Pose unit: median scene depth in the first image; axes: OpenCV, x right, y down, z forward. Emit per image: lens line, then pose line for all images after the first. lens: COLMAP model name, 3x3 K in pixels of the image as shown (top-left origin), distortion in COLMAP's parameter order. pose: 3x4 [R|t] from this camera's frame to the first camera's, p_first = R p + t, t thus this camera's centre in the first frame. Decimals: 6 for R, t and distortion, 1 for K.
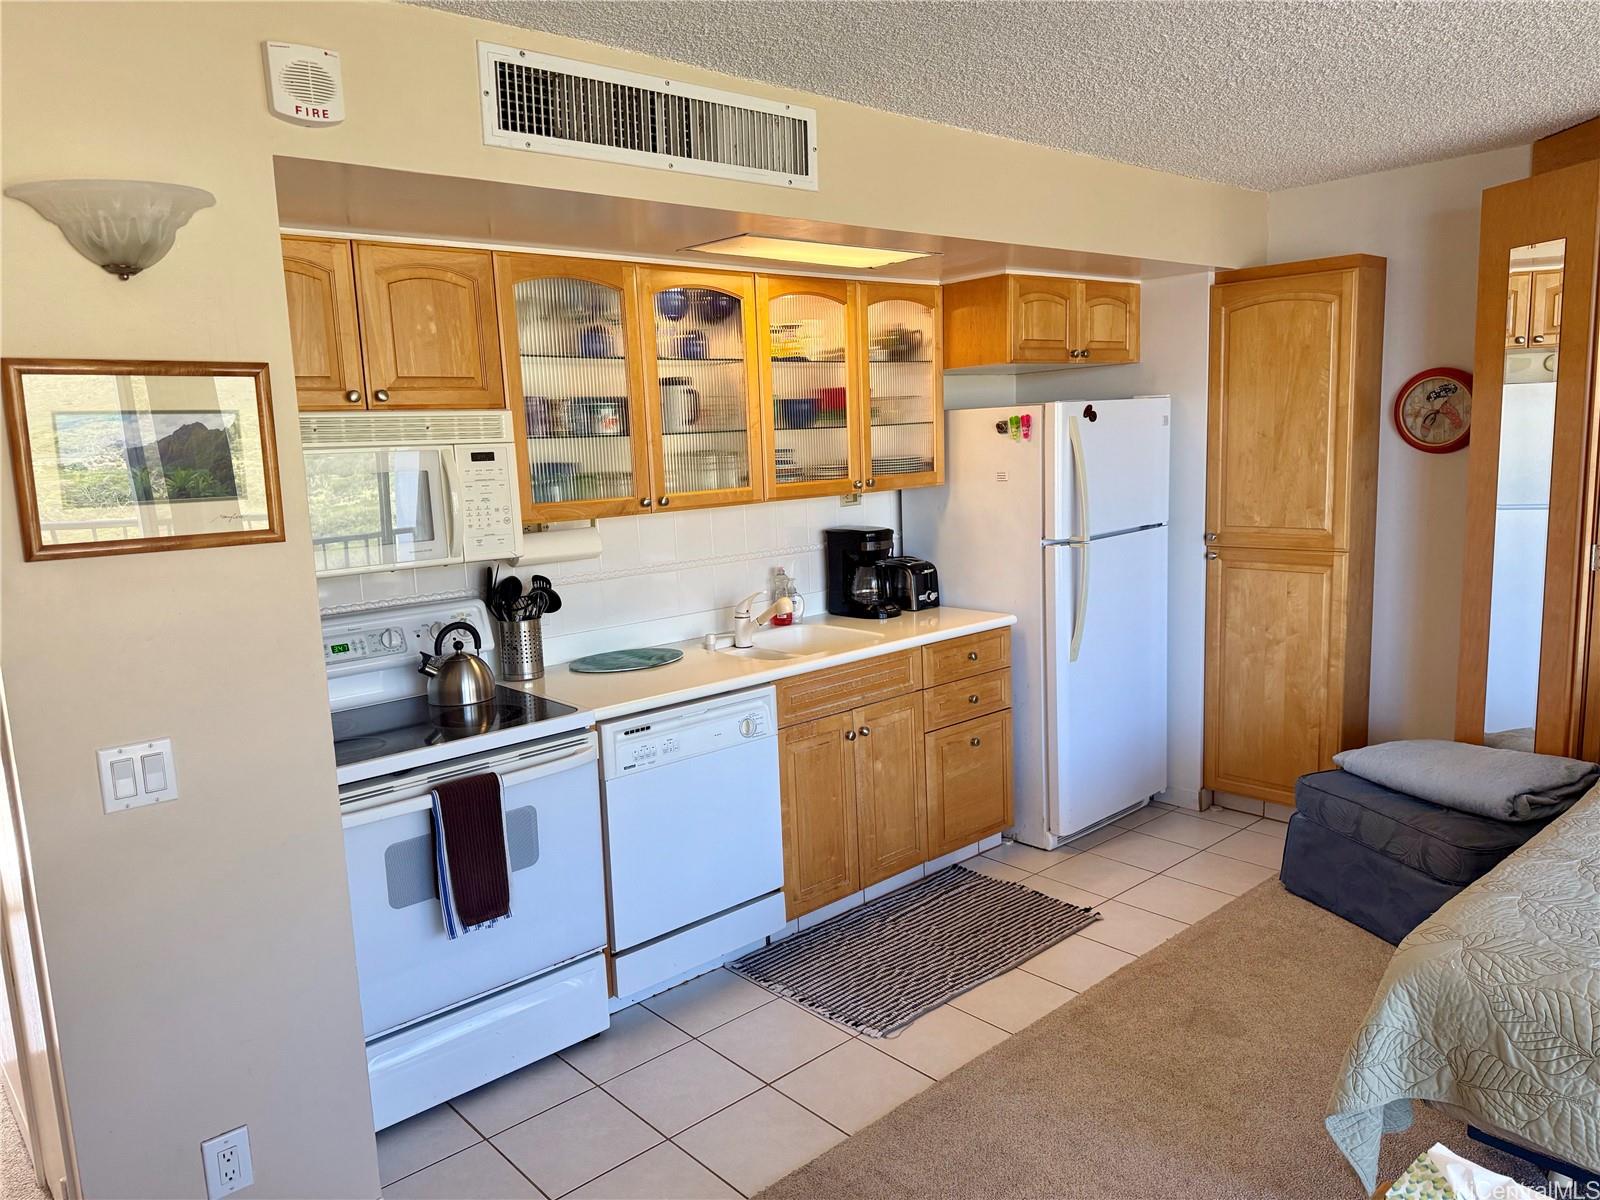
lens RADIAL K [[1117.6, 0, 800.0], [0, 1117.6, 600.0], [0, 0, 1]] dist [-0.001975, -0.004496]
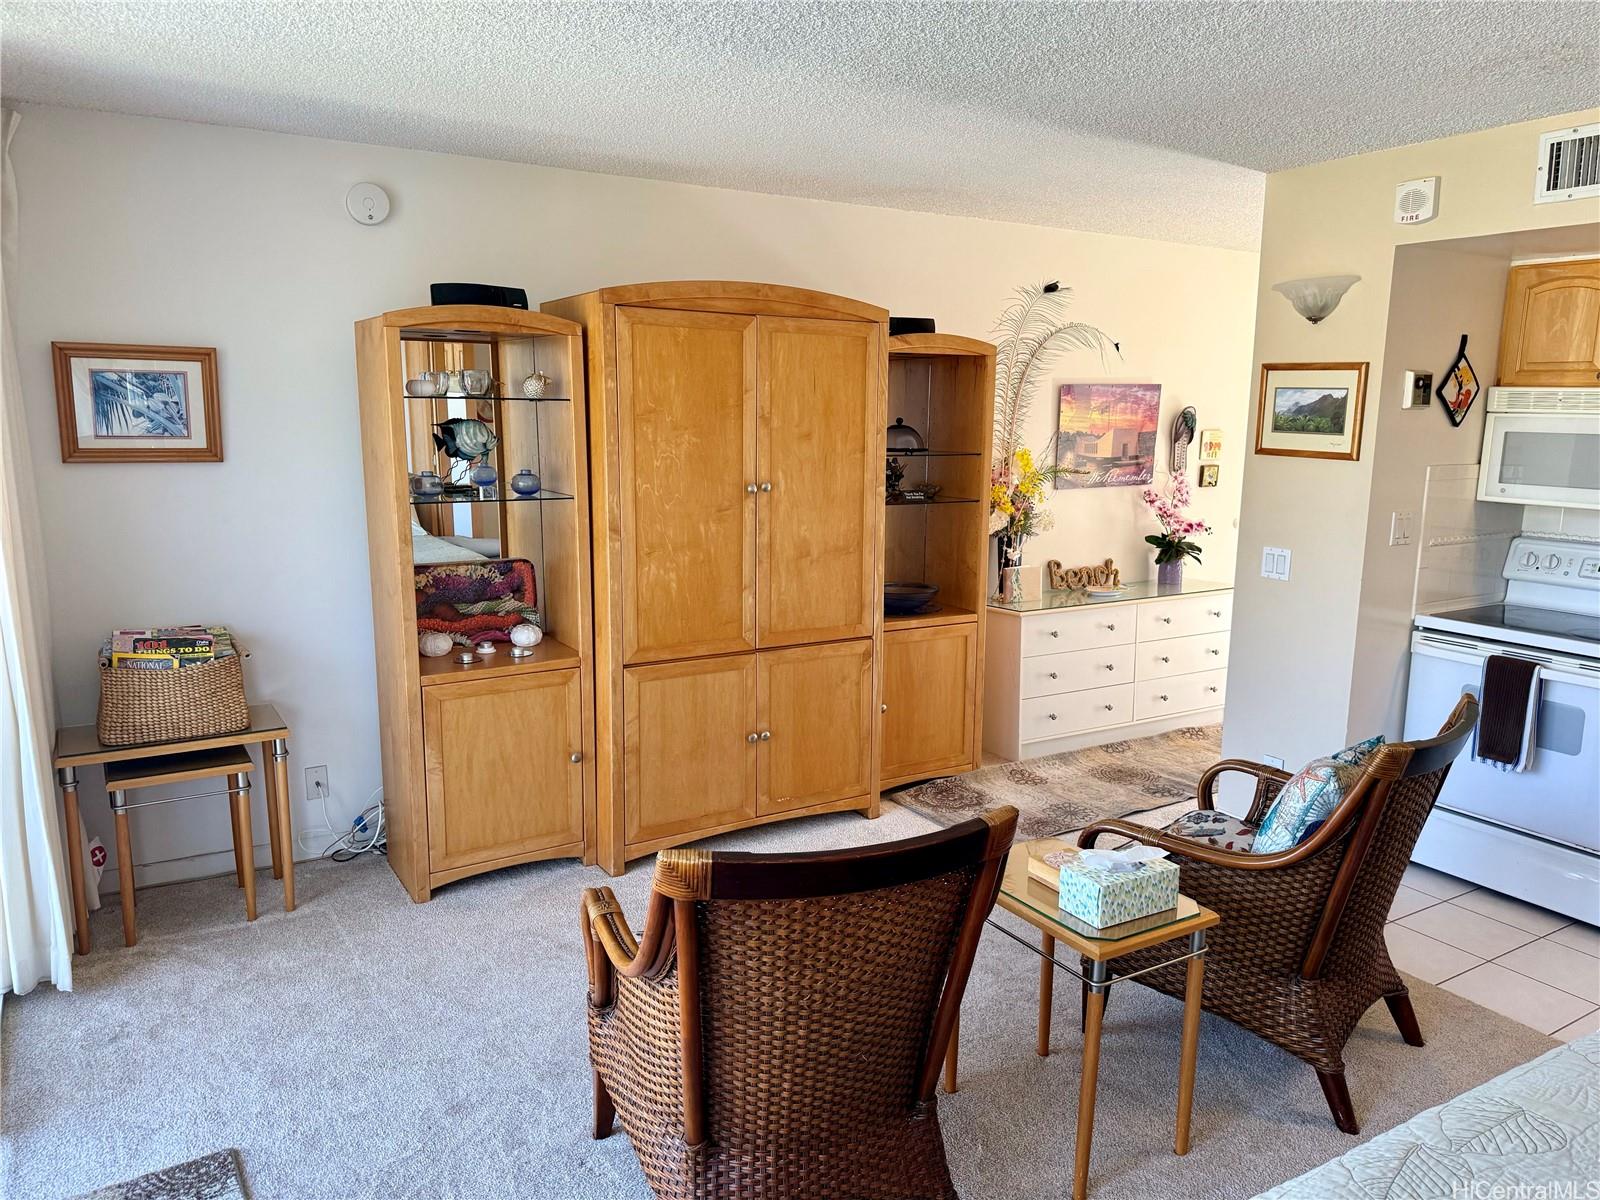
lens RADIAL K [[1117.6, 0, 800.0], [0, 1117.6, 600.0], [0, 0, 1]] dist [-0.001975, -0.004496]
pose [[-0.173274, 0.205715, -0.963150, 0.847911], [-0.157812, 0.959507, 0.233328, -0.065983], [0.972148, 0.192427, -0.133793, 0.231519]]
